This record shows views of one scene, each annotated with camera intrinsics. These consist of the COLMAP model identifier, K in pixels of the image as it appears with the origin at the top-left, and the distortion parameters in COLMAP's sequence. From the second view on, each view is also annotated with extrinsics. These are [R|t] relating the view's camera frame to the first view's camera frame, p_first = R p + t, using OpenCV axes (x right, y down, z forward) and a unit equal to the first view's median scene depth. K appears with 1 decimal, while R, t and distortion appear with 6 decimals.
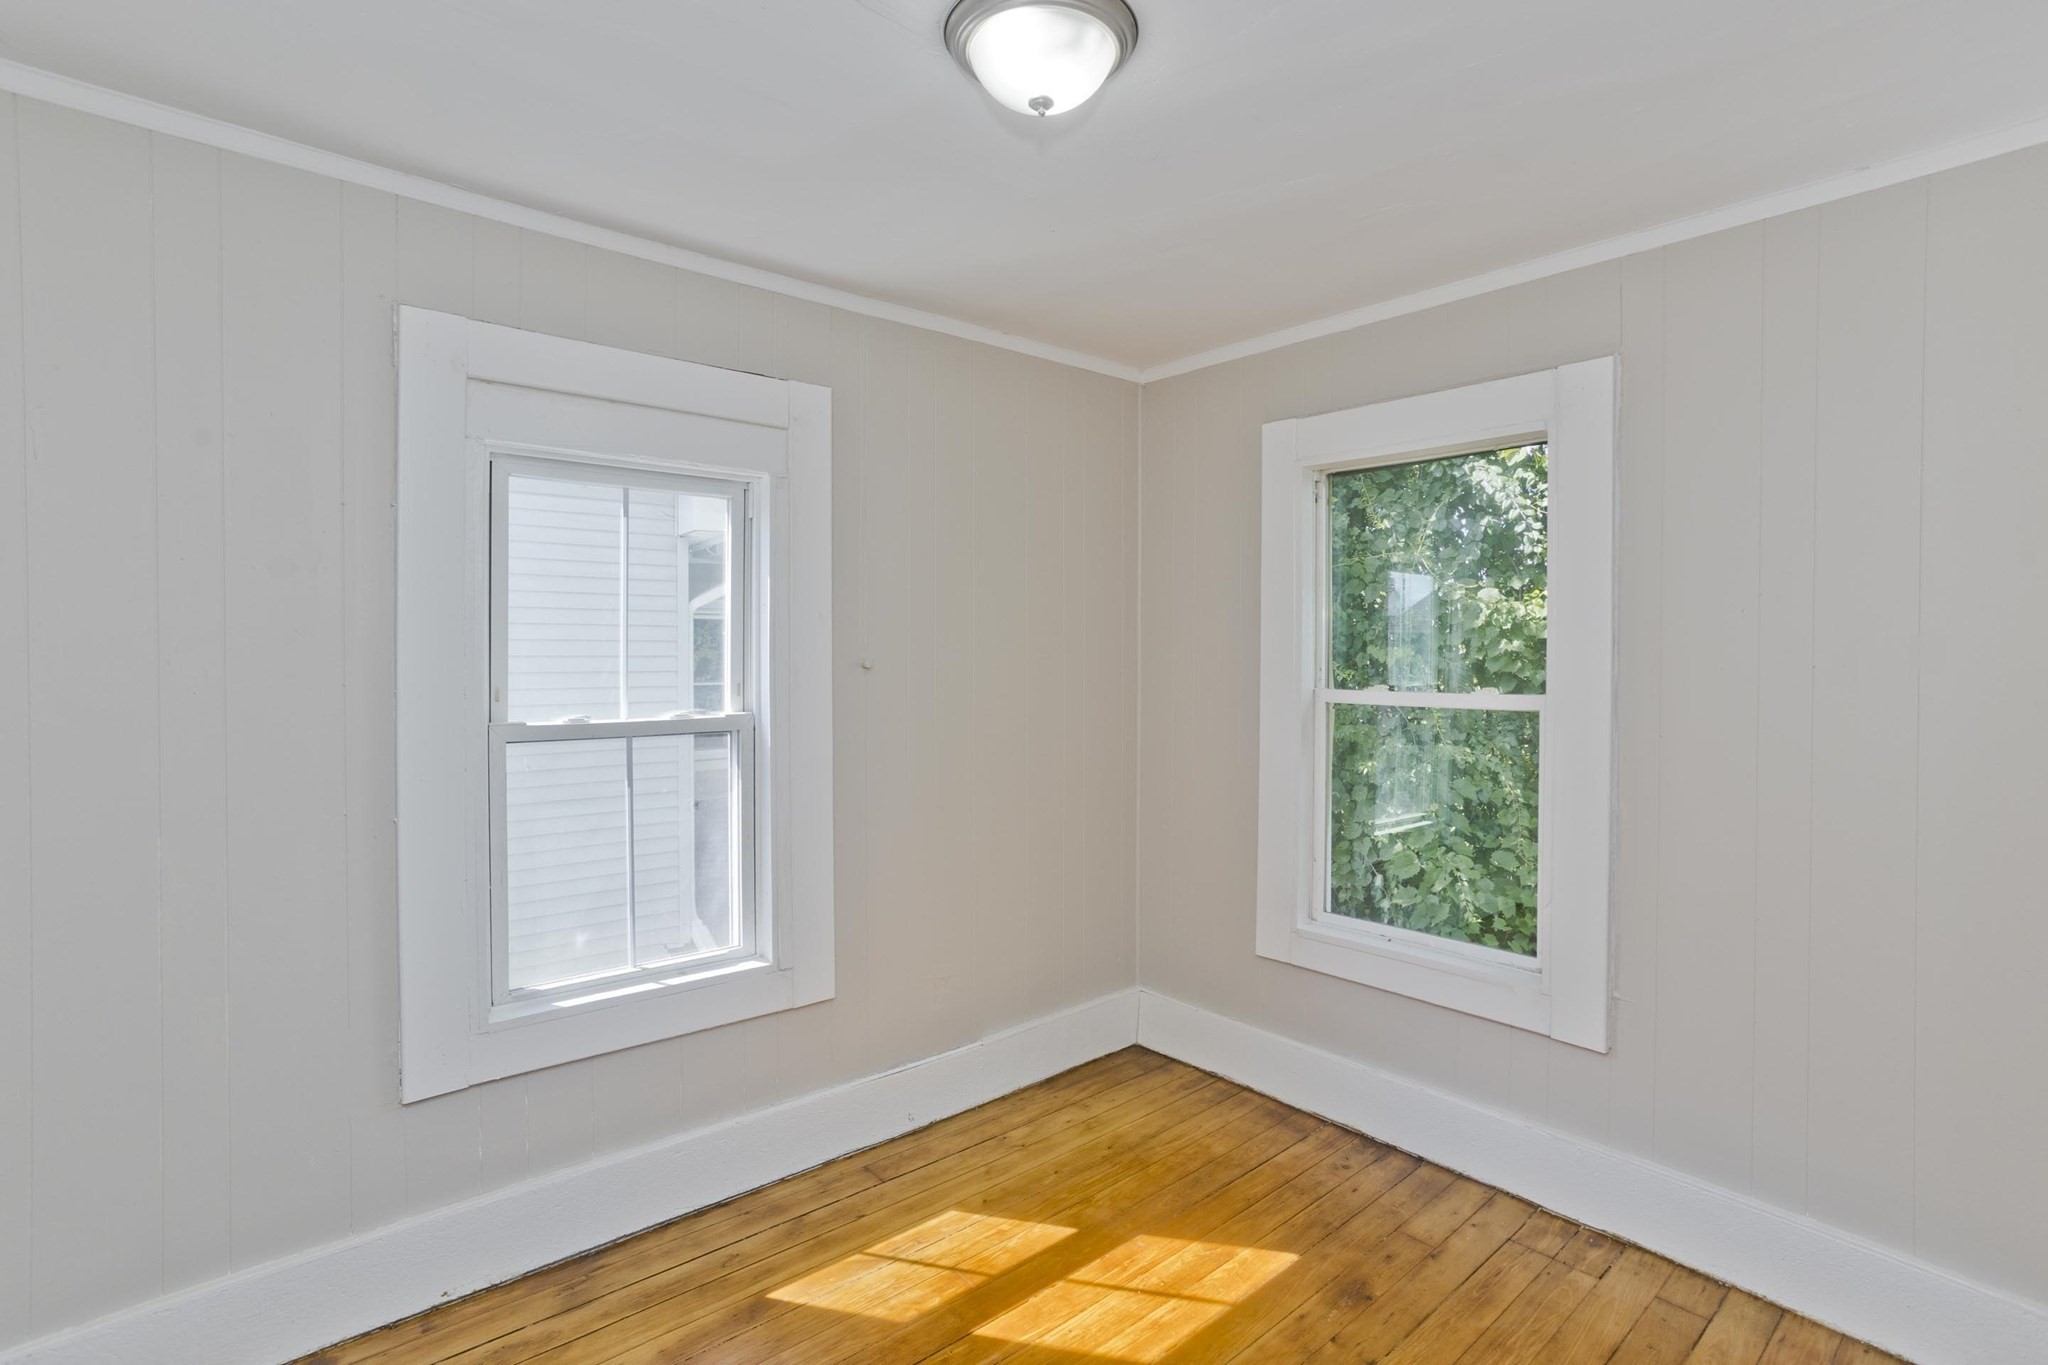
lens RADIAL K [[997.8, 0, 1028.1], [0, 997.8, 652.6], [0, 0, 1]] dist [-0.052584, 0.029867]
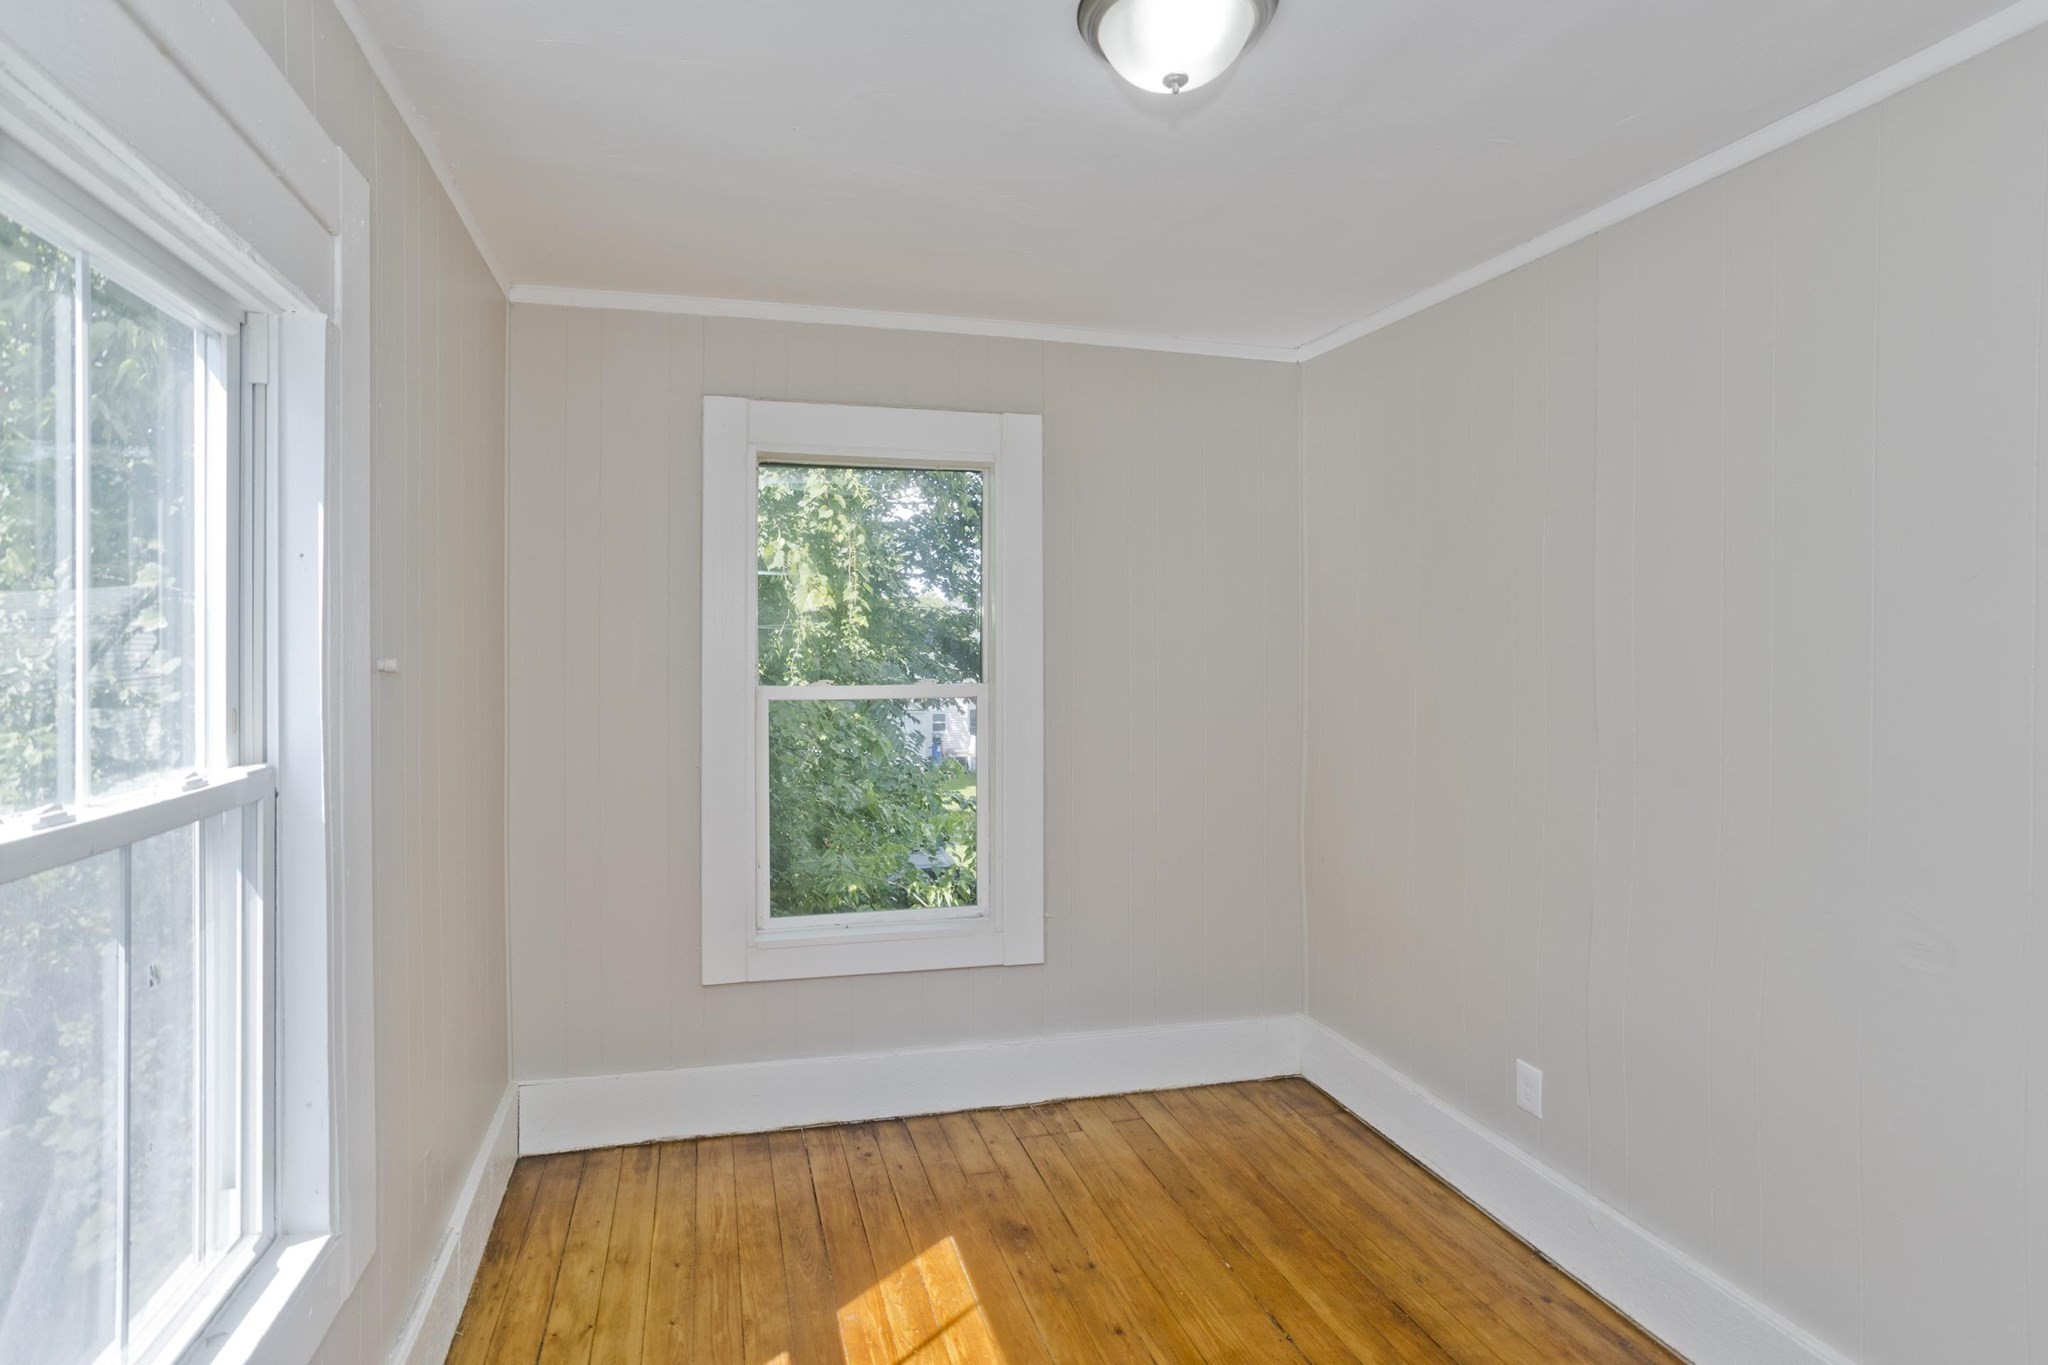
lens RADIAL K [[997.8, 0, 1028.1], [0, 997.8, 652.6], [0, 0, 1]] dist [-0.052584, 0.029867]
pose [[0.437973, -0.002341, 0.898985, -0.538620], [0.000017, 0.999997, 0.002595, 0.001444], [-0.898988, -0.001121, 0.437972, 0.419570]]
